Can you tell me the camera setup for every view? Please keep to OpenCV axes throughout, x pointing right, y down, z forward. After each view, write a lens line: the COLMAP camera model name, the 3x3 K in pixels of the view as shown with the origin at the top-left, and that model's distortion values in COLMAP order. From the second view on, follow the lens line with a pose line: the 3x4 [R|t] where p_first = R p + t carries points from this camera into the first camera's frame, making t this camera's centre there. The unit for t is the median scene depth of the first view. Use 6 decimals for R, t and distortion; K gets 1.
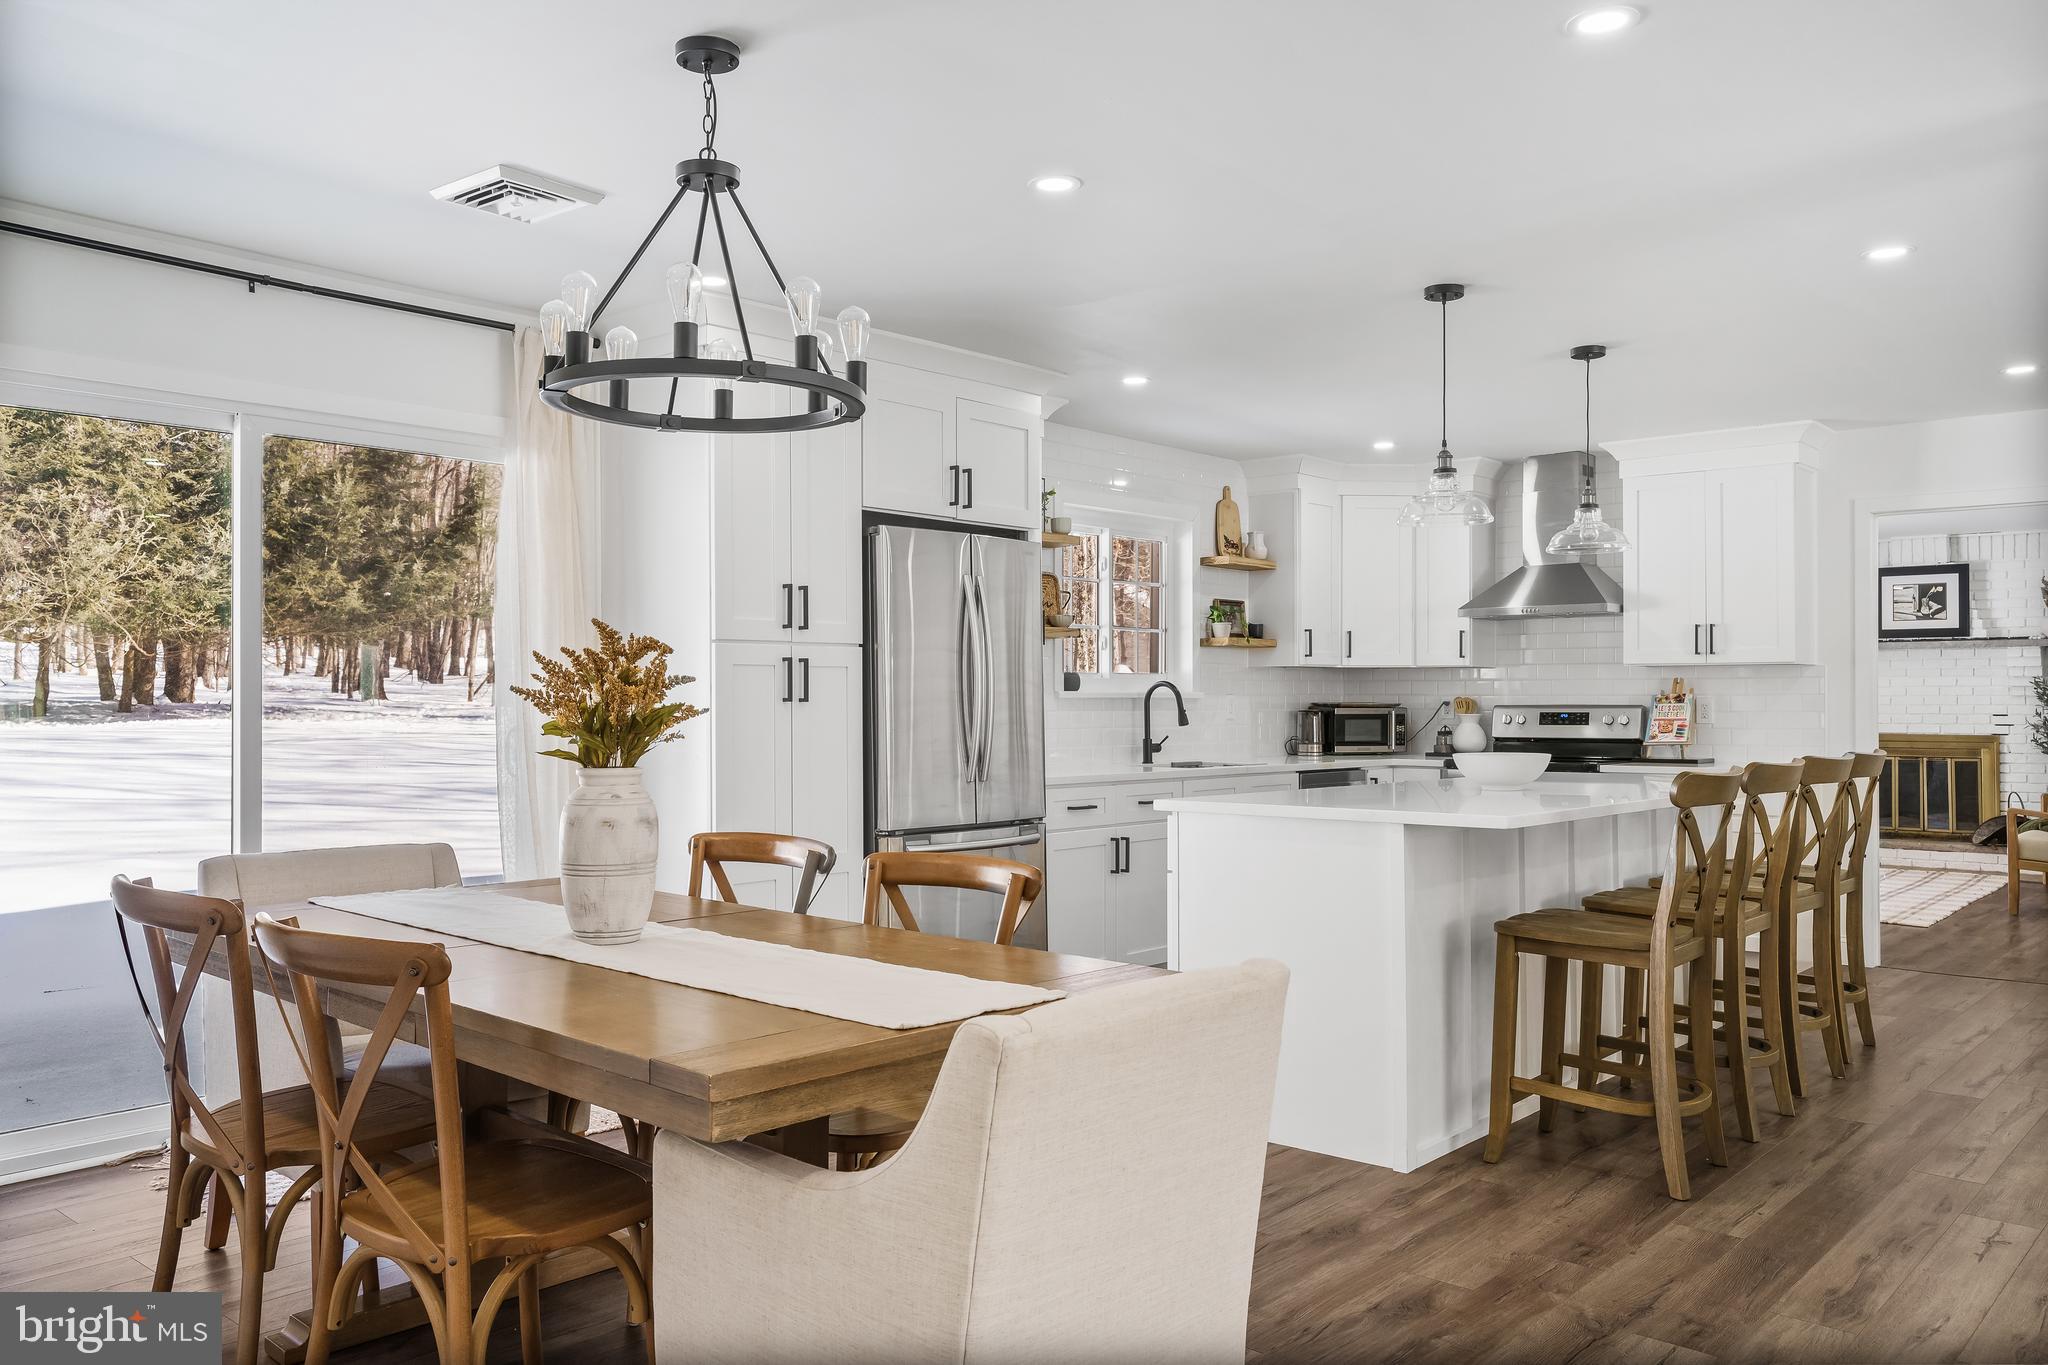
lens RADIAL K [[1503.2, 0, 1024.0], [0, 1503.2, 682.5], [0, 0, 1]] dist [-0.003127, 0.000049]
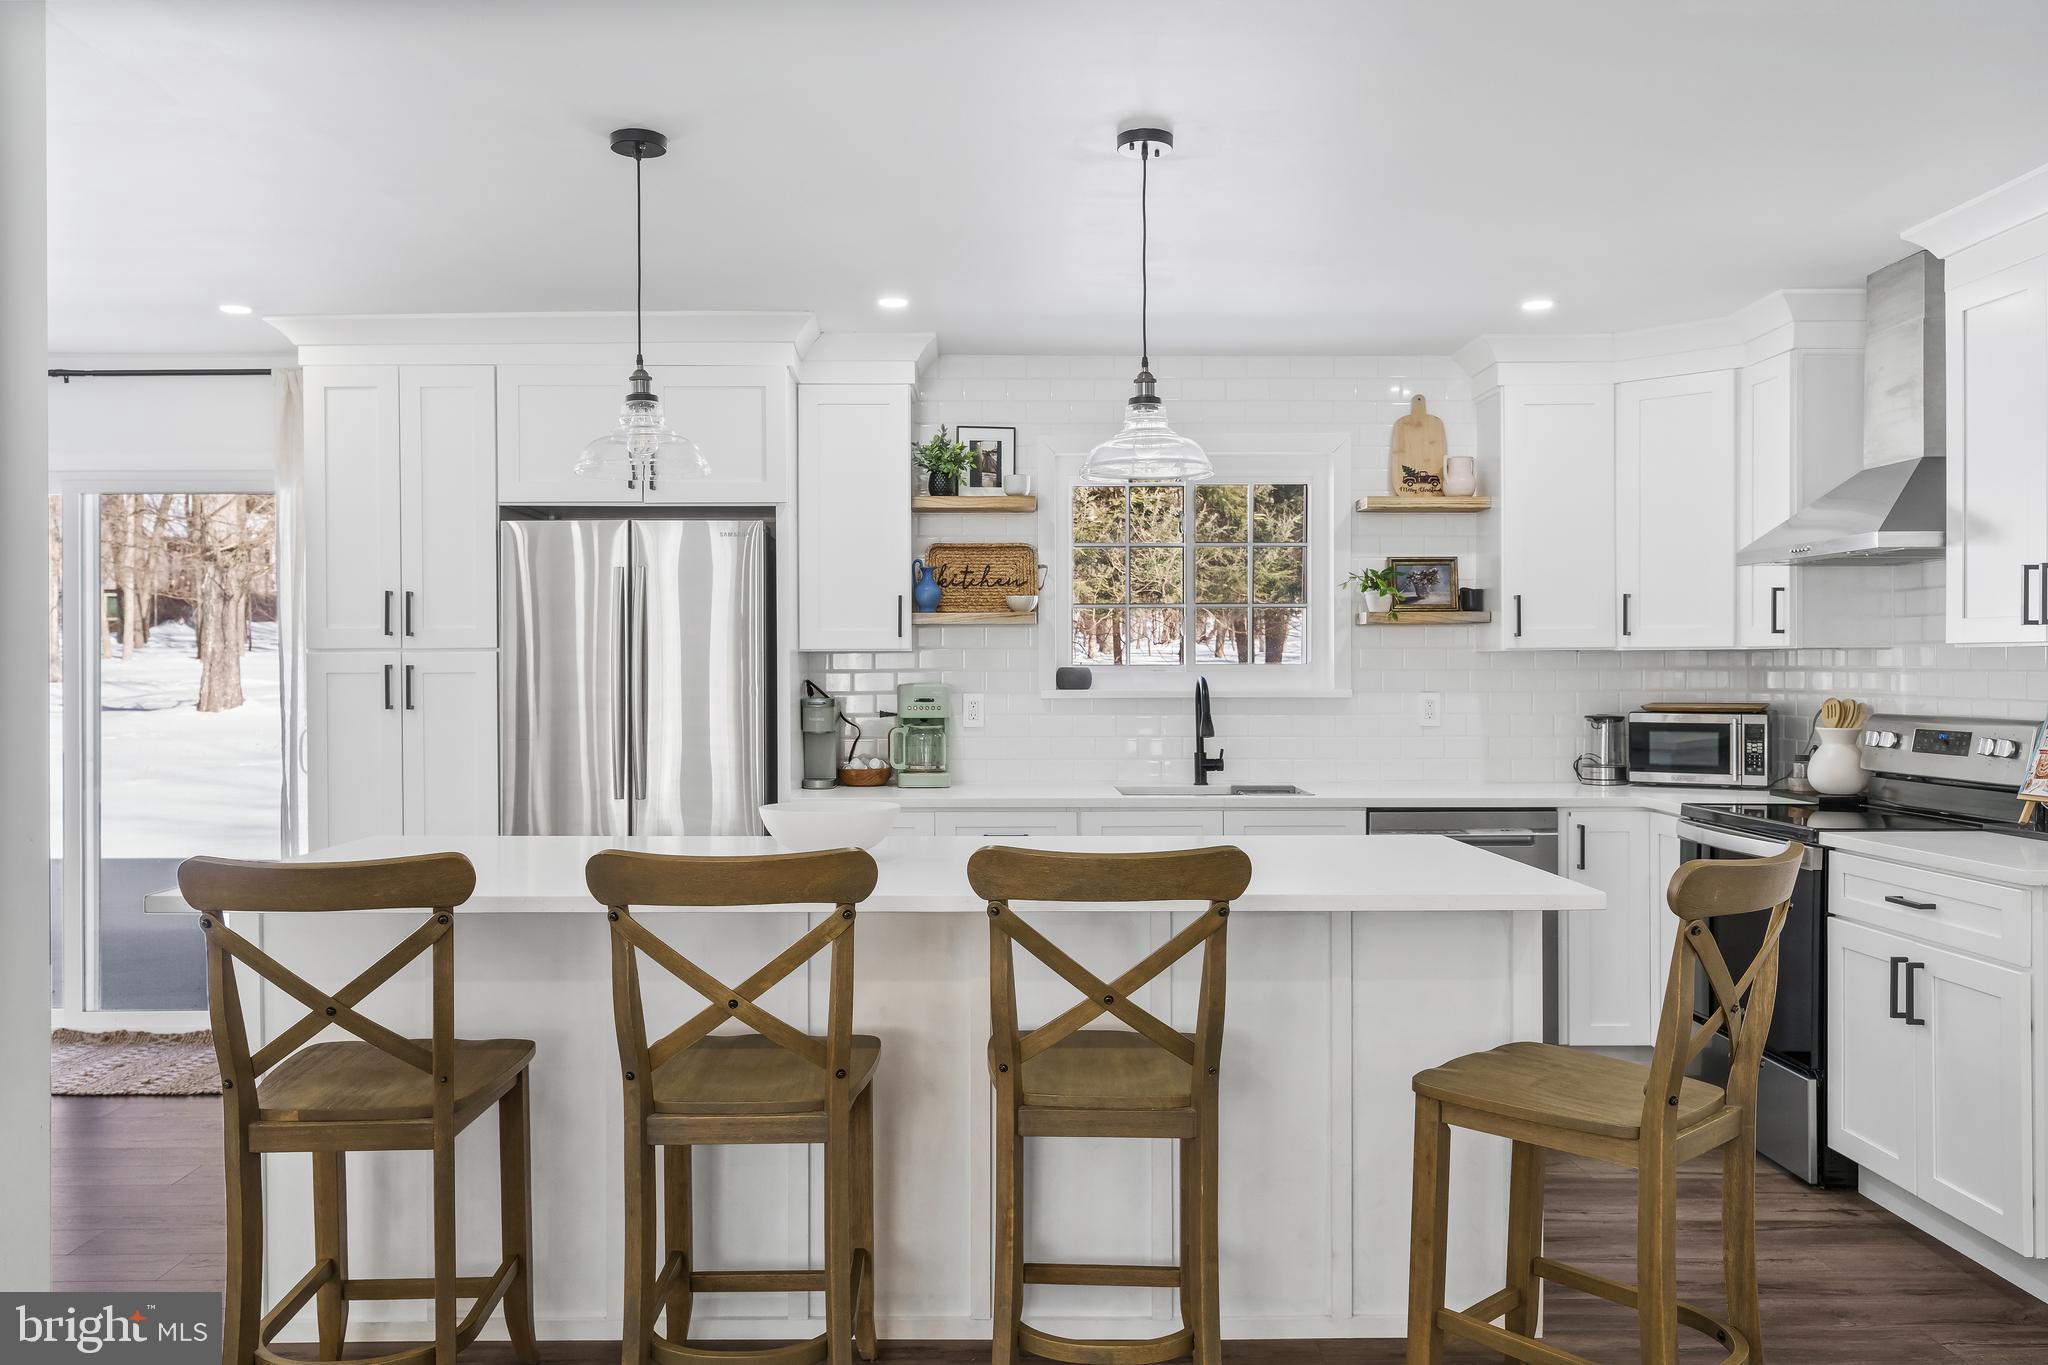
lens RADIAL K [[1559.7, 0, 1024.0], [0, 1559.7, 682.5], [0, 0, 1]] dist [-0.006099, -0.002836]
pose [[0.689658, 0.006007, -0.724110, 0.539237], [0.011219, 0.999757, 0.018978, -0.012293], [0.724048, -0.021212, 0.689423, 0.364650]]
